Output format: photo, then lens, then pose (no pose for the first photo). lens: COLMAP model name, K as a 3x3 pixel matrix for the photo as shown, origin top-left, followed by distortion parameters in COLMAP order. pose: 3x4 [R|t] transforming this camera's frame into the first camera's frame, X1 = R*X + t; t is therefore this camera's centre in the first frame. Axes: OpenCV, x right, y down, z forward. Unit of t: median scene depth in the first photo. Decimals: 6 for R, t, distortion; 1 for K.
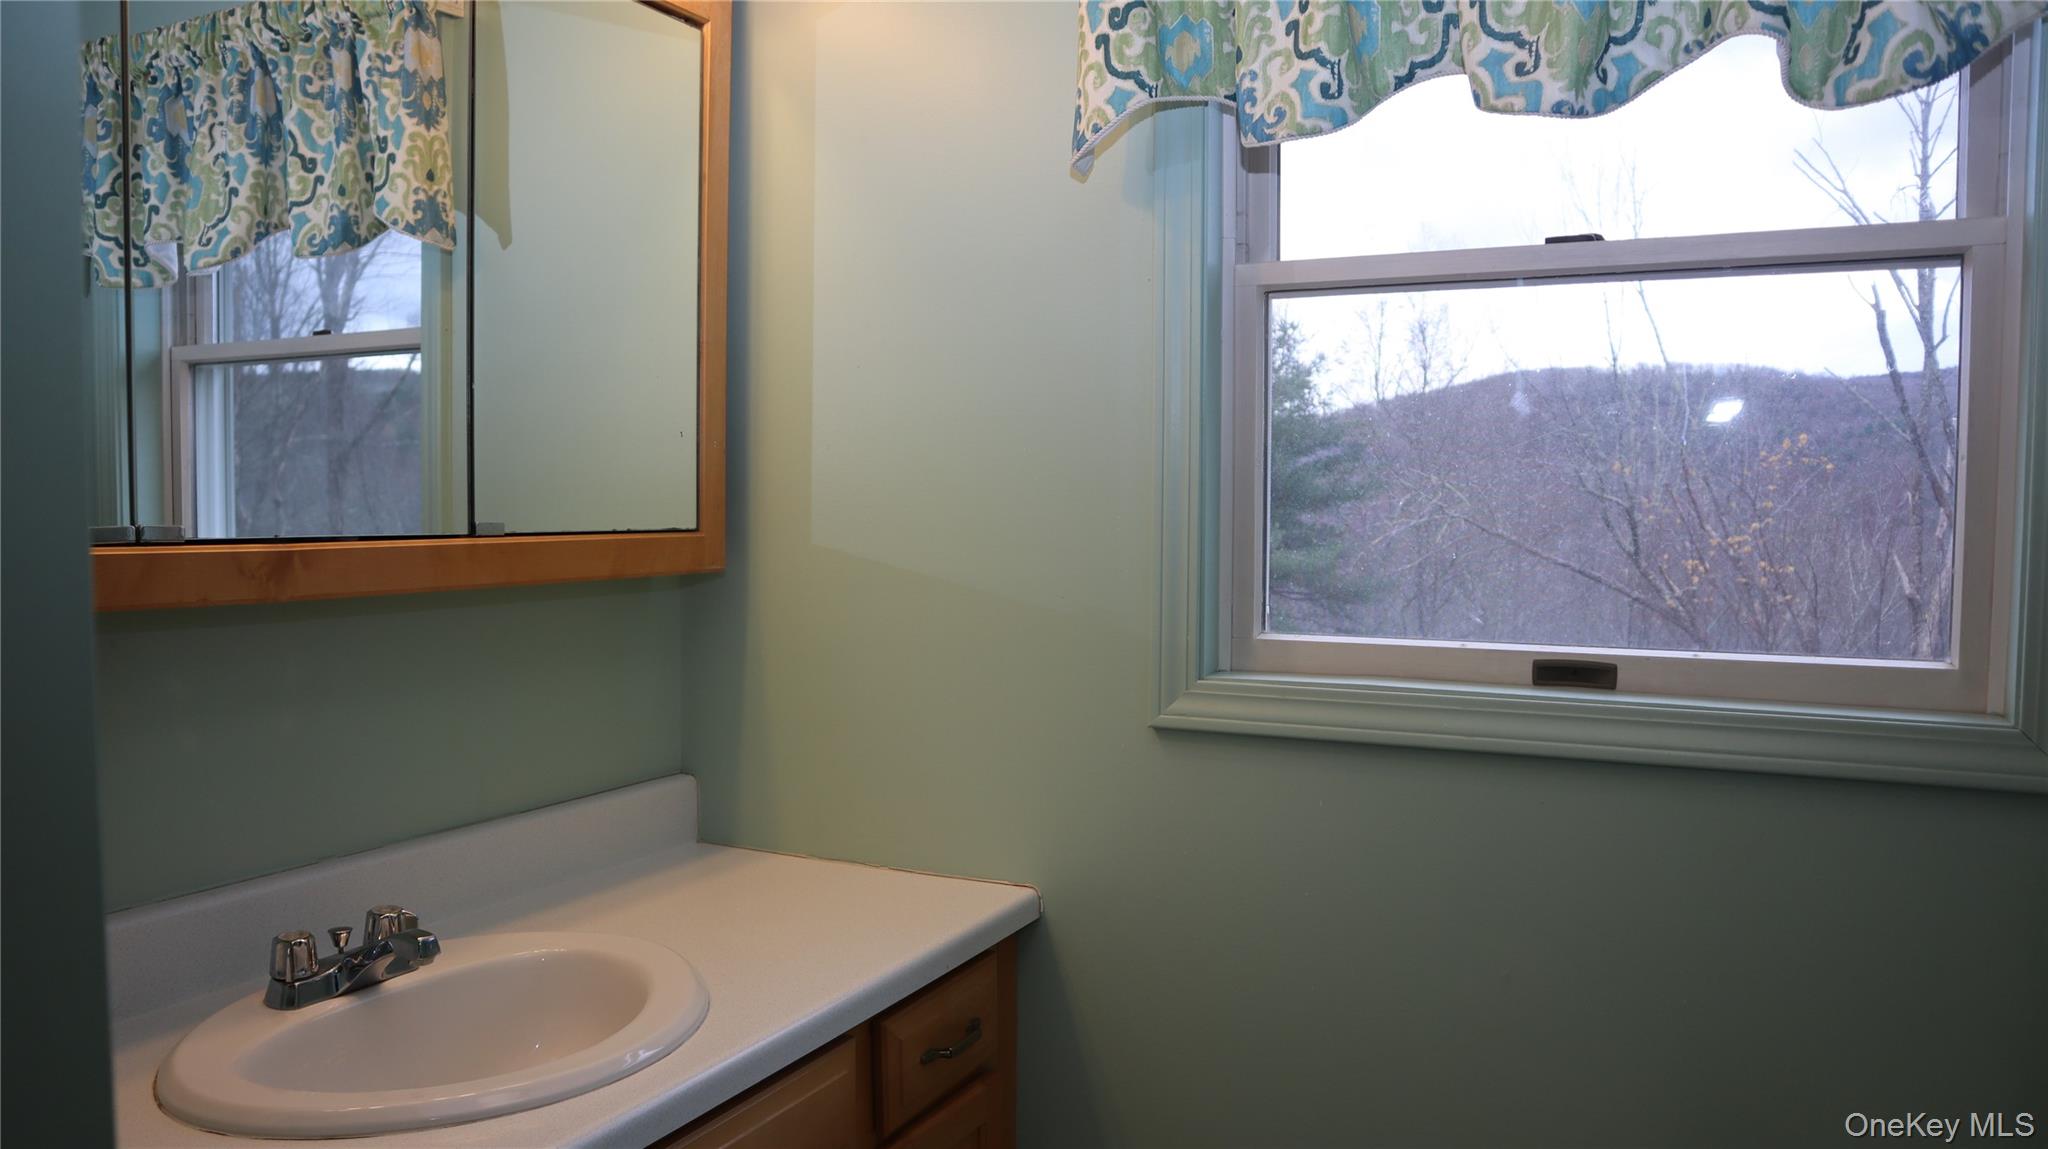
lens RADIAL K [[1417.2, 0, 1031.3], [0, 1417.2, 587.9], [0, 0, 1]] dist [-0.131950, 0.089636]
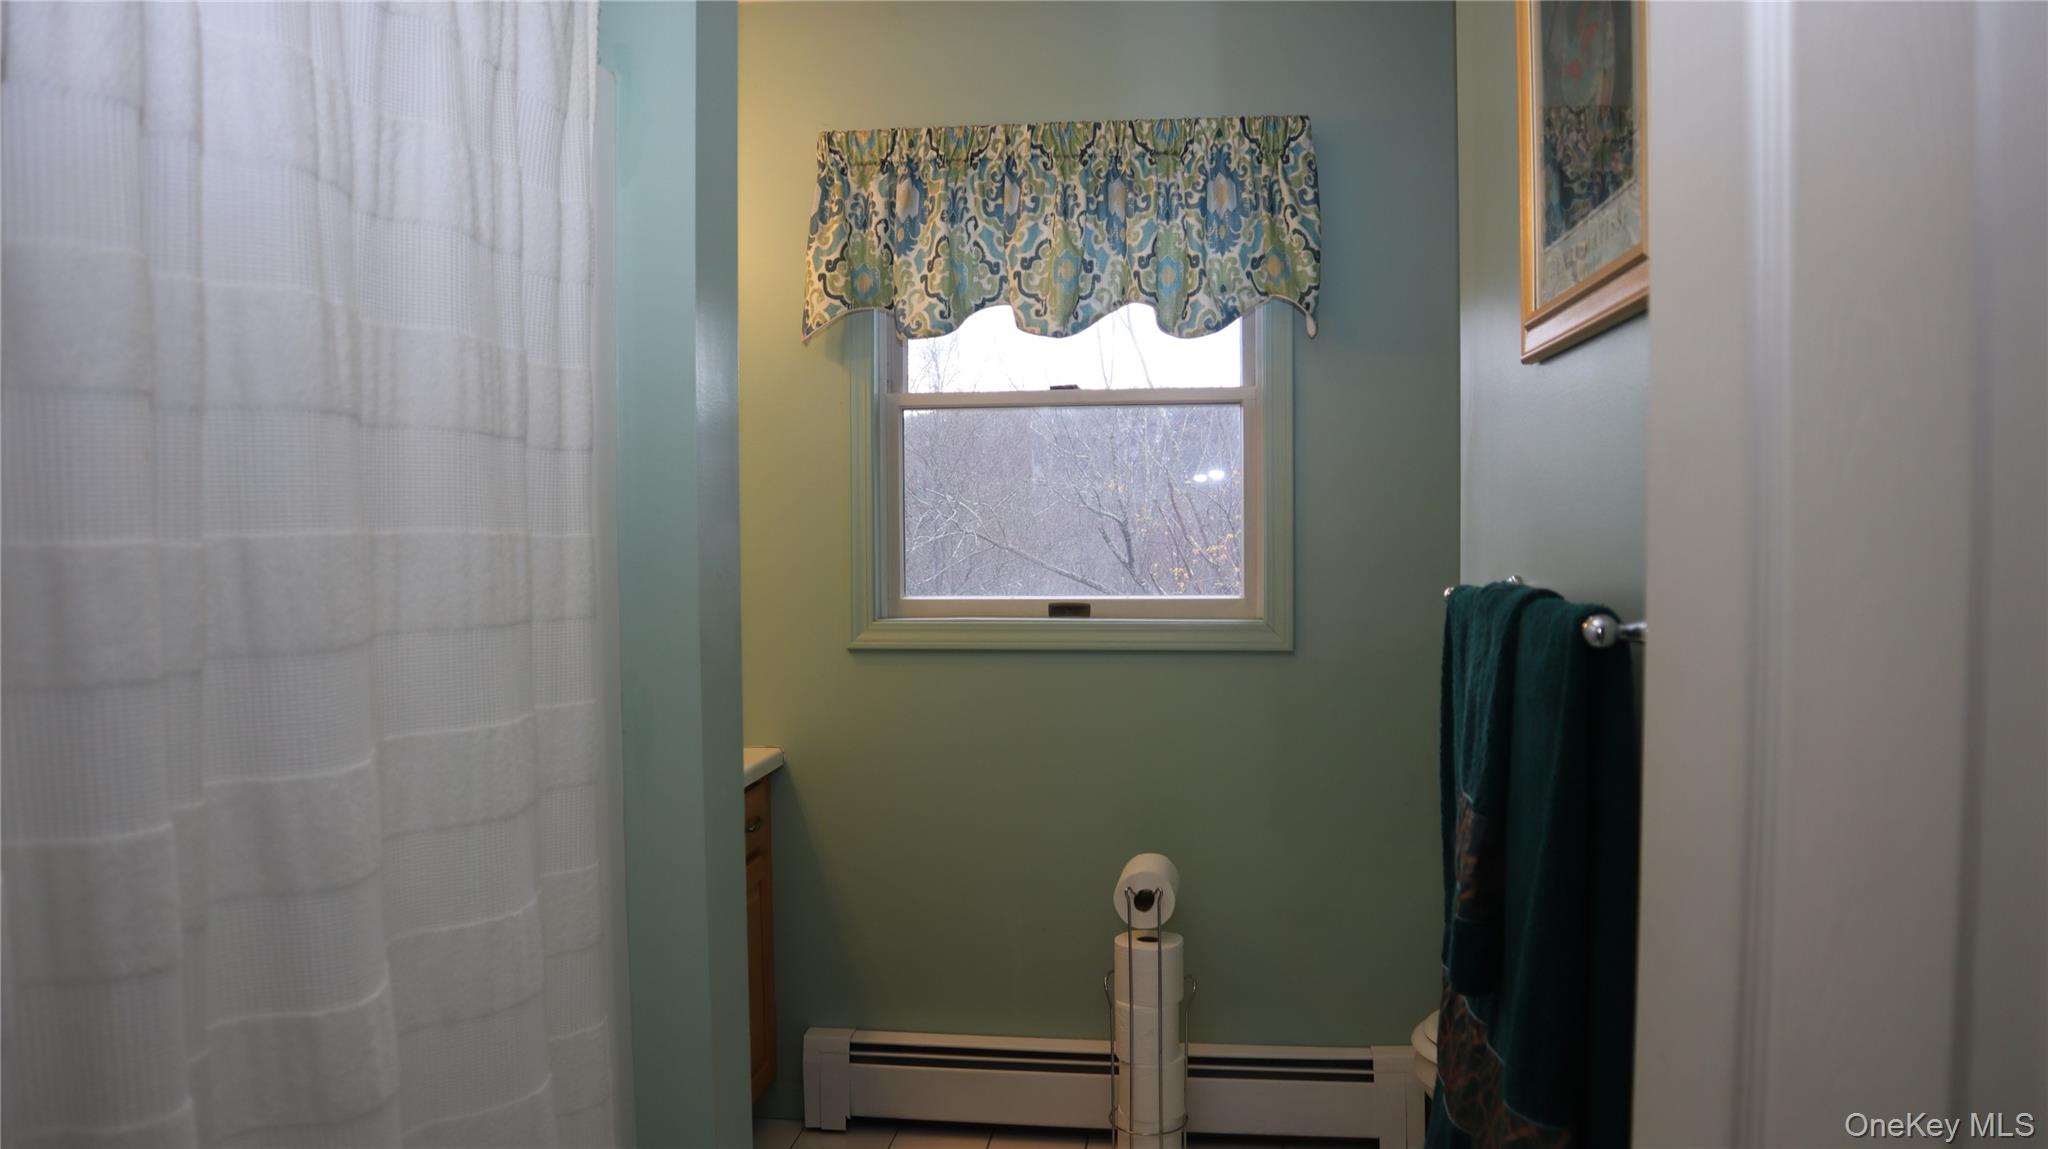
lens RADIAL K [[1417.2, 0, 1031.3], [0, 1417.2, 587.9], [0, 0, 1]] dist [-0.131950, 0.089636]
pose [[0.942910, -0.024931, 0.332114, -0.333492], [0.029434, 0.999530, -0.008534, 0.048698], [-0.331745, 0.017822, 0.943201, -0.895847]]
